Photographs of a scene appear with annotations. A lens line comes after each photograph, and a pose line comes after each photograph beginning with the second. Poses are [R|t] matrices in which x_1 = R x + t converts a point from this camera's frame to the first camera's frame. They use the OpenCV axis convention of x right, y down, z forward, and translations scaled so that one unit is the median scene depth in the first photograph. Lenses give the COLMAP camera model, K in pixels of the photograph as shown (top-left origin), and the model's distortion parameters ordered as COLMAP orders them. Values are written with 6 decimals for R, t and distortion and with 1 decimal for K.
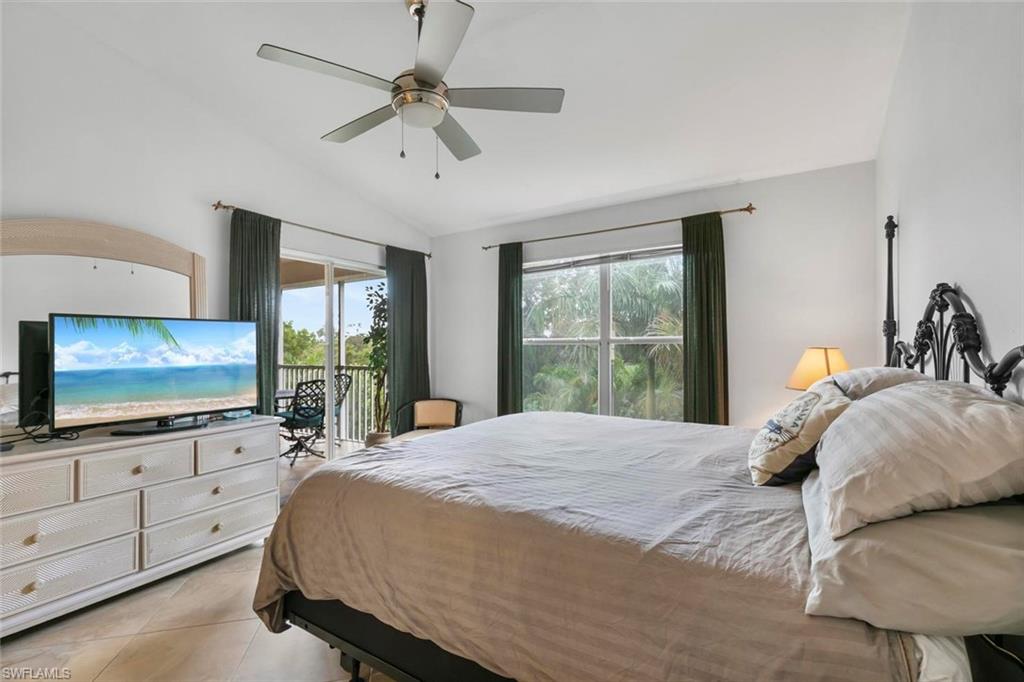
lens RADIAL K [[459.0, 0, 512.0], [0, 459.0, 341.0], [0, 0, 1]] dist [0.015075, -0.000412]
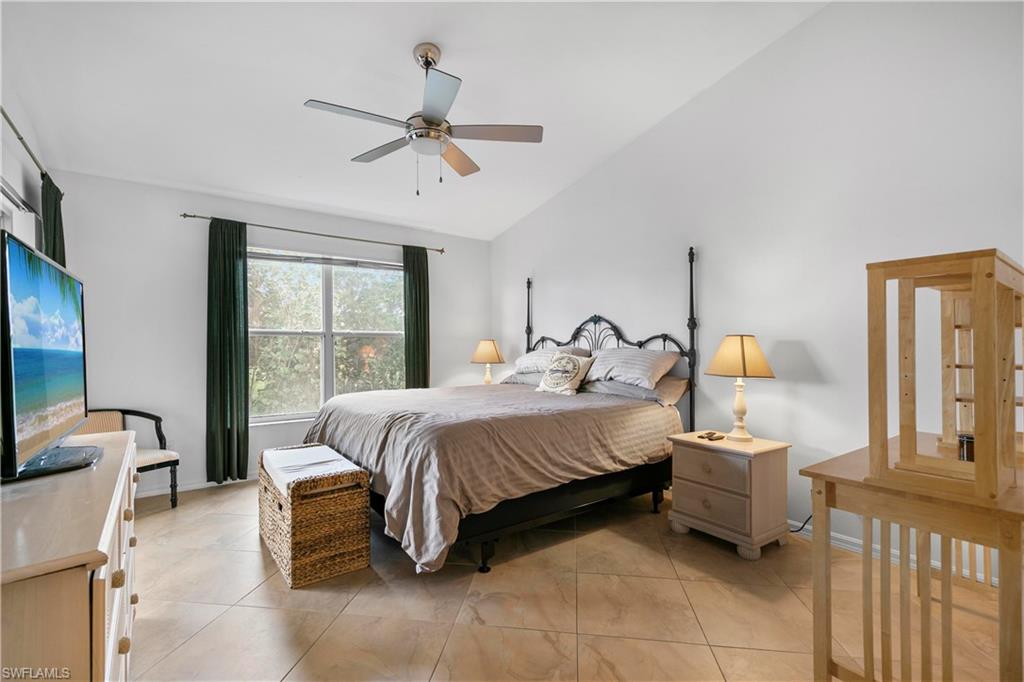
lens RADIAL K [[459.0, 0, 512.0], [0, 459.0, 341.0], [0, 0, 1]] dist [0.015075, -0.000412]
pose [[0.356223, 0.014237, 0.934292, -0.787210], [-0.010256, 0.999883, -0.011326, 0.030052], [-0.934345, -0.005547, 0.356328, 0.209069]]
